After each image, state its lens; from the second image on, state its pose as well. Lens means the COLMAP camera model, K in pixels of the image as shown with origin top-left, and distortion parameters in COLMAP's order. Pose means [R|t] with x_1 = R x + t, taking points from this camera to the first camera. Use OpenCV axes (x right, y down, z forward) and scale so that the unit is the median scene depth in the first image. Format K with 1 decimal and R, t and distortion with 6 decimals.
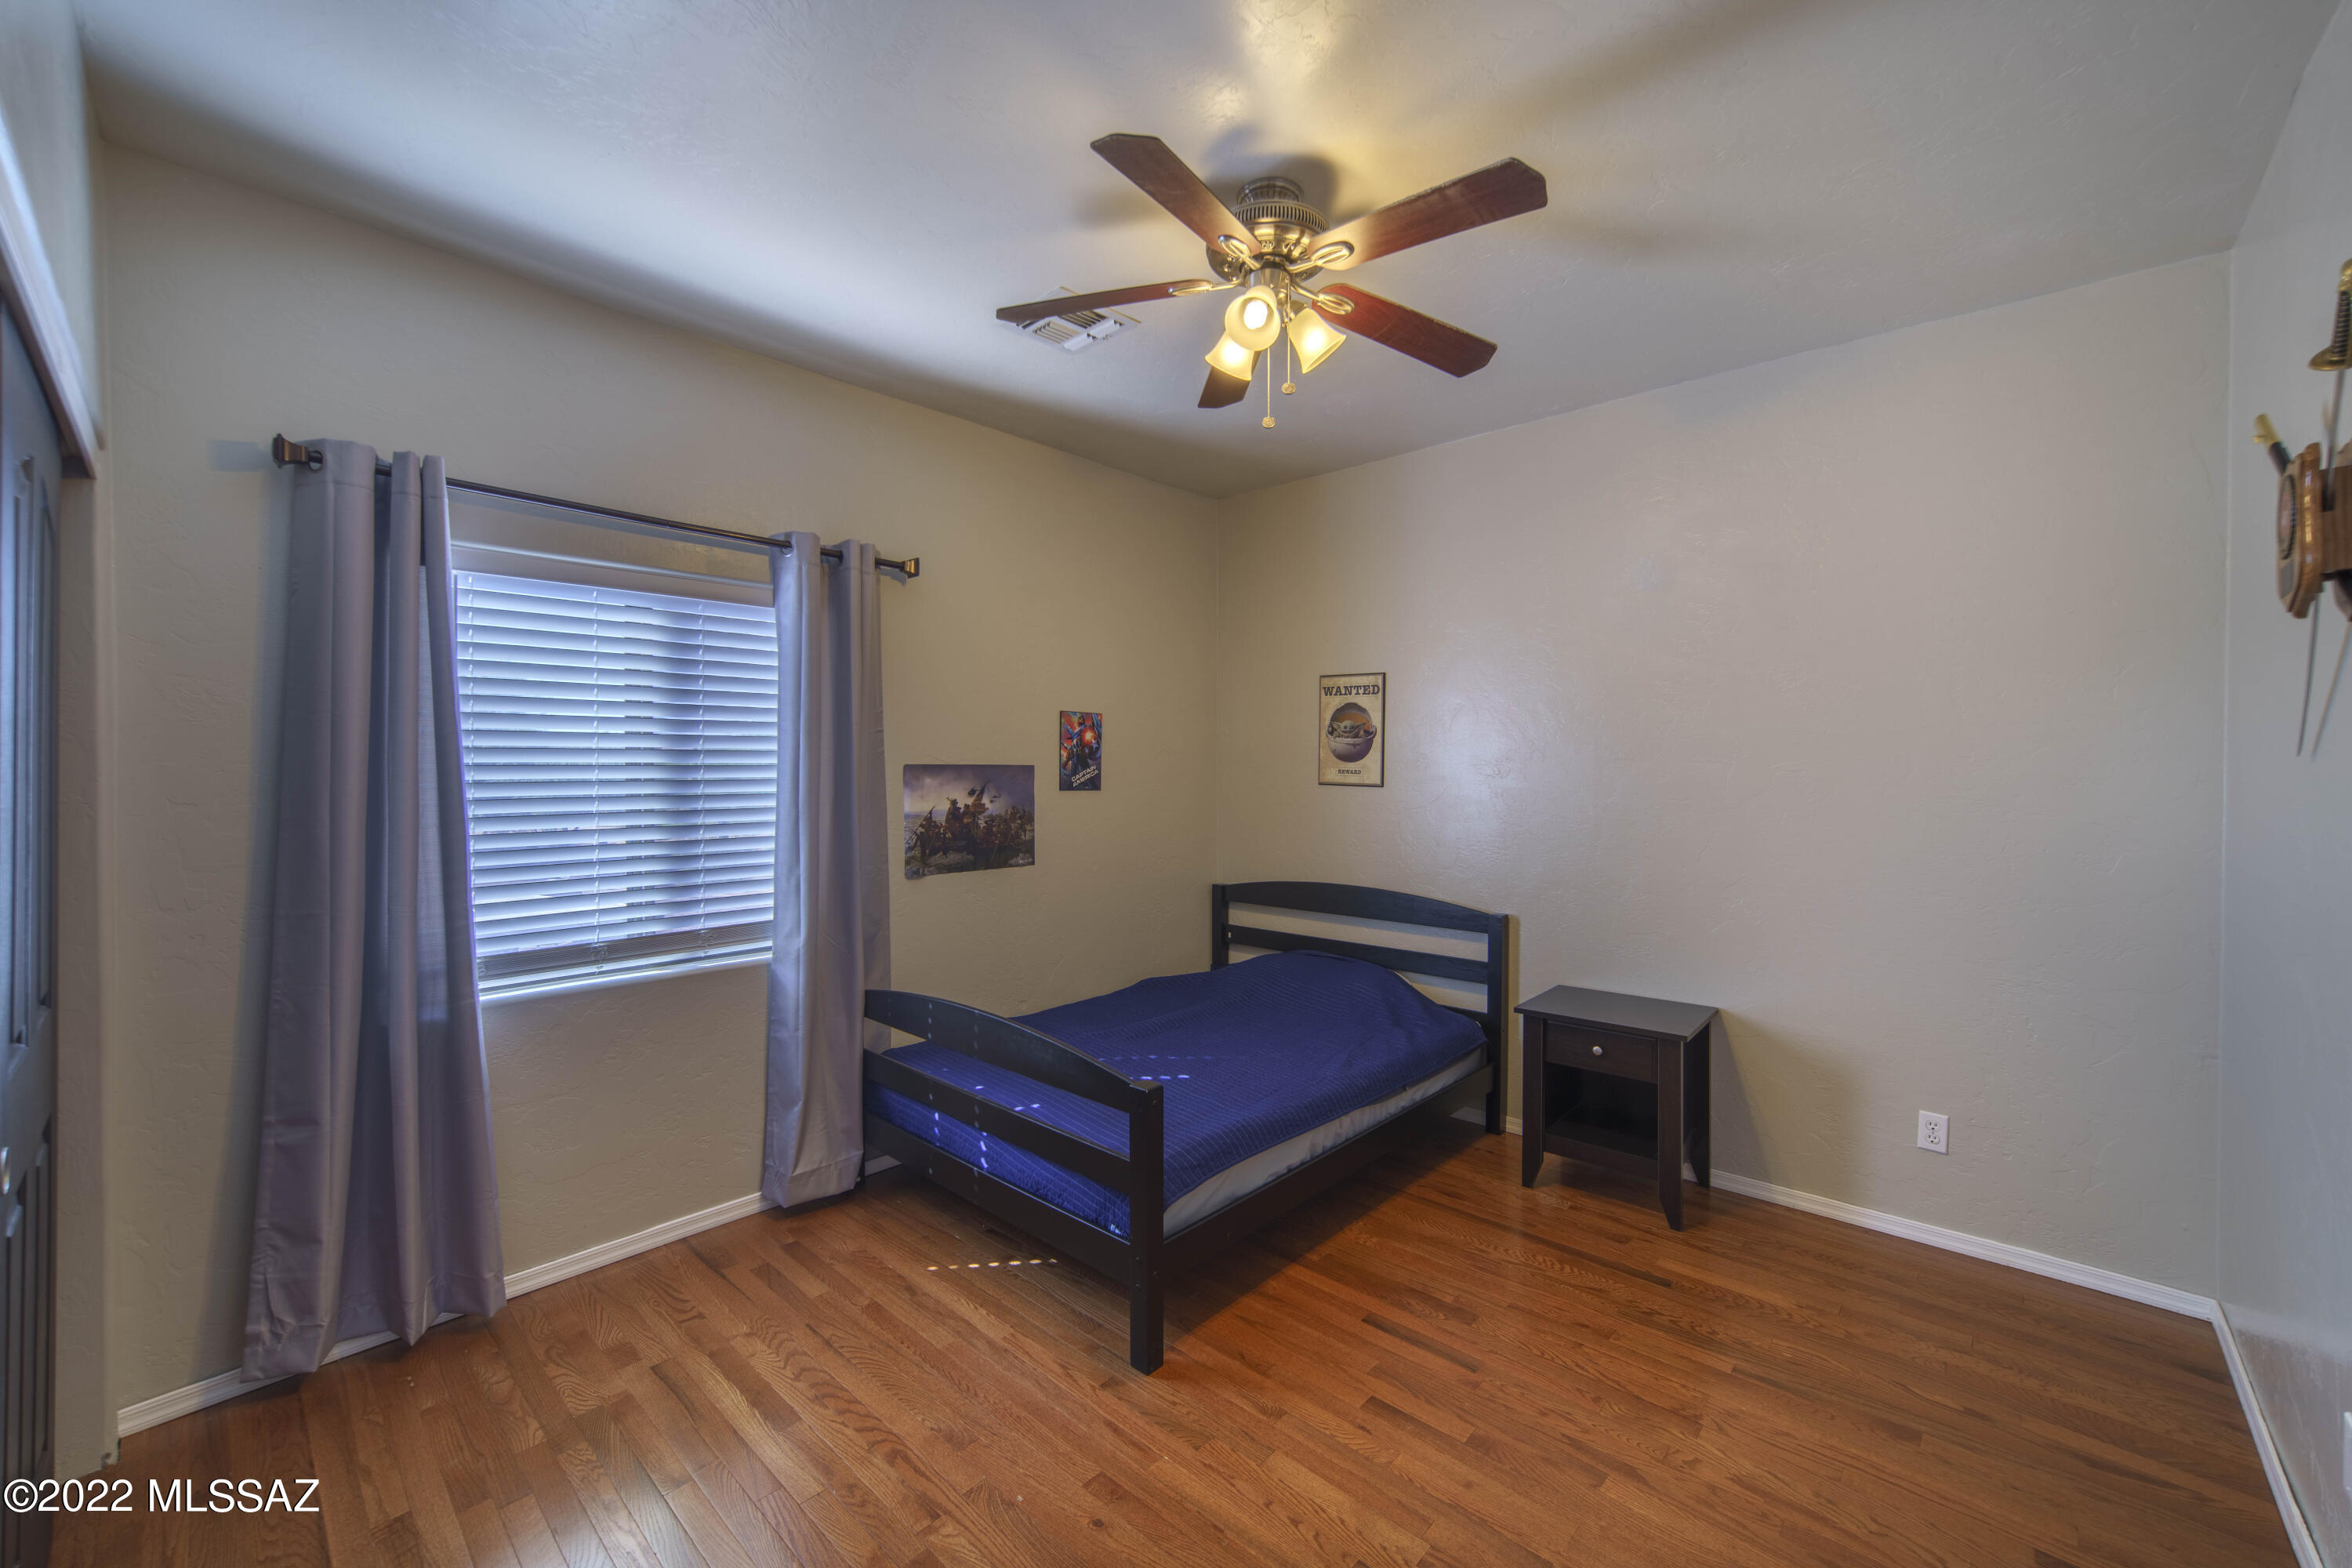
lens RADIAL K [[919.6, 0, 1169.9], [0, 919.6, 776.5], [0, 0, 1]] dist [-0.004101, -0.000022]
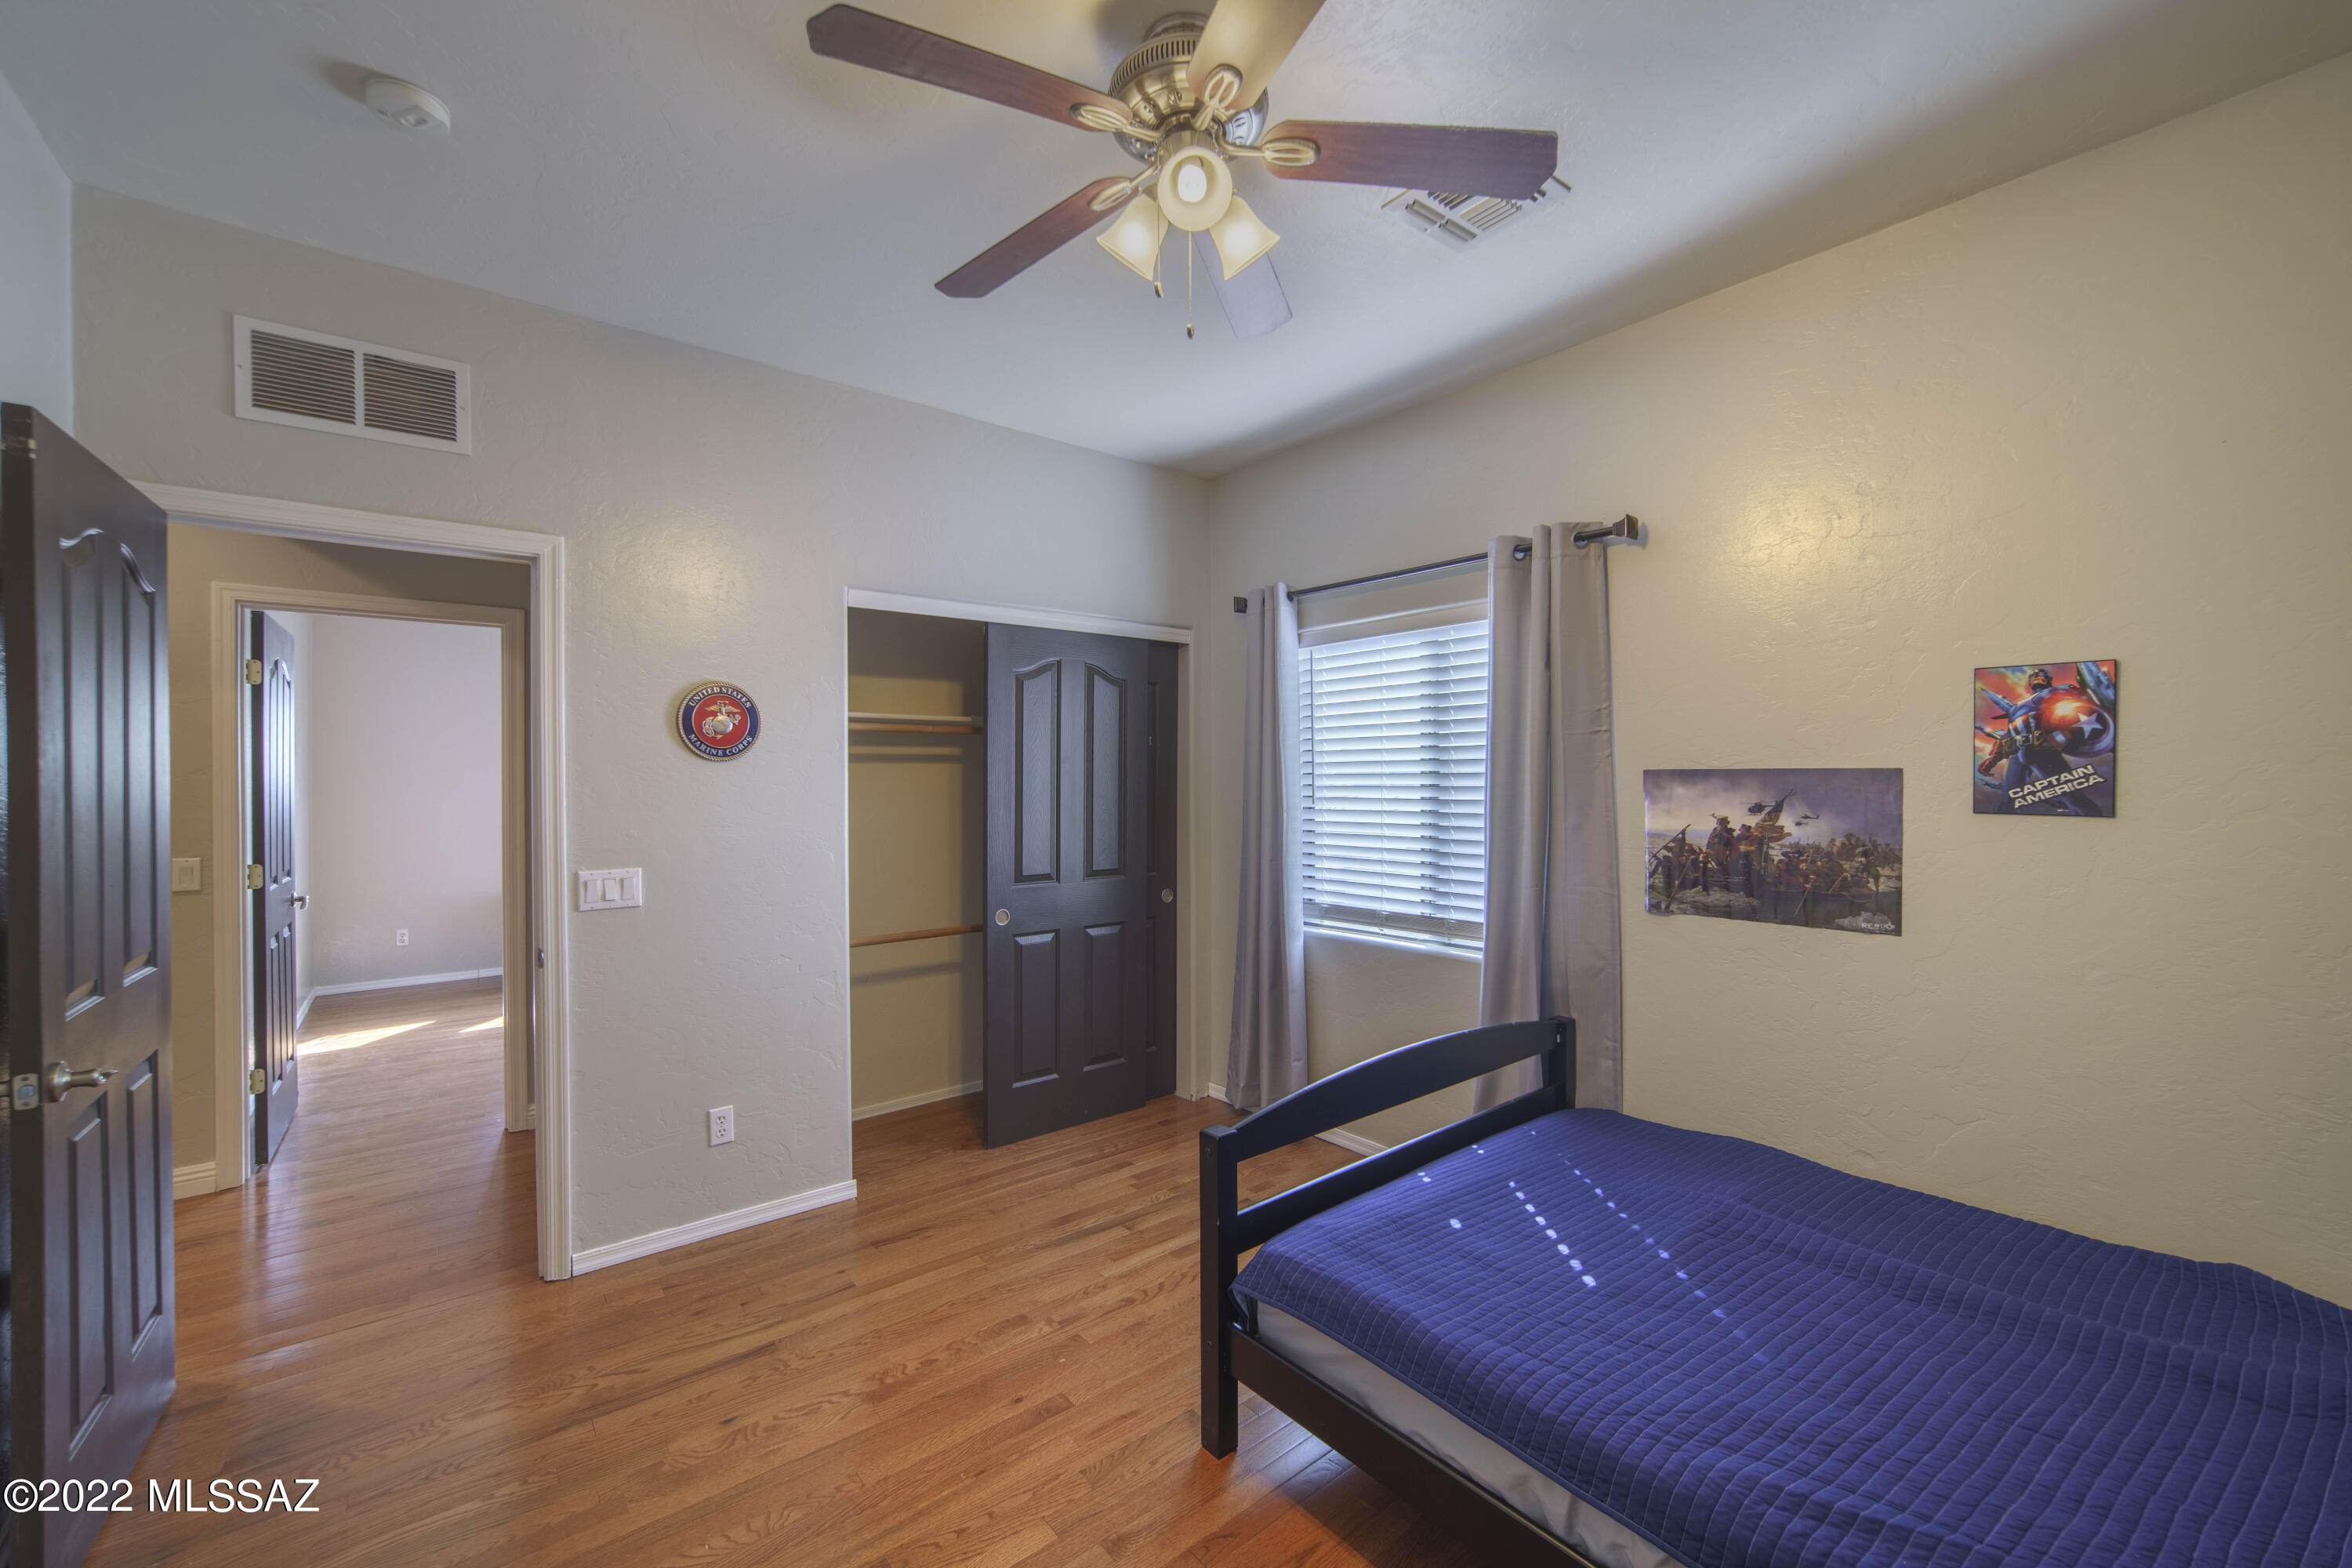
lens RADIAL K [[919.6, 0, 1175.9], [0, 919.6, 778.8], [0, 0, 1]] dist [-0.004101, -0.000022]
pose [[-0.119504, 0.008181, -0.992800, 0.529875], [0.001372, 0.999966, 0.008075, -0.011460], [0.992833, -0.000397, -0.119511, 0.651034]]
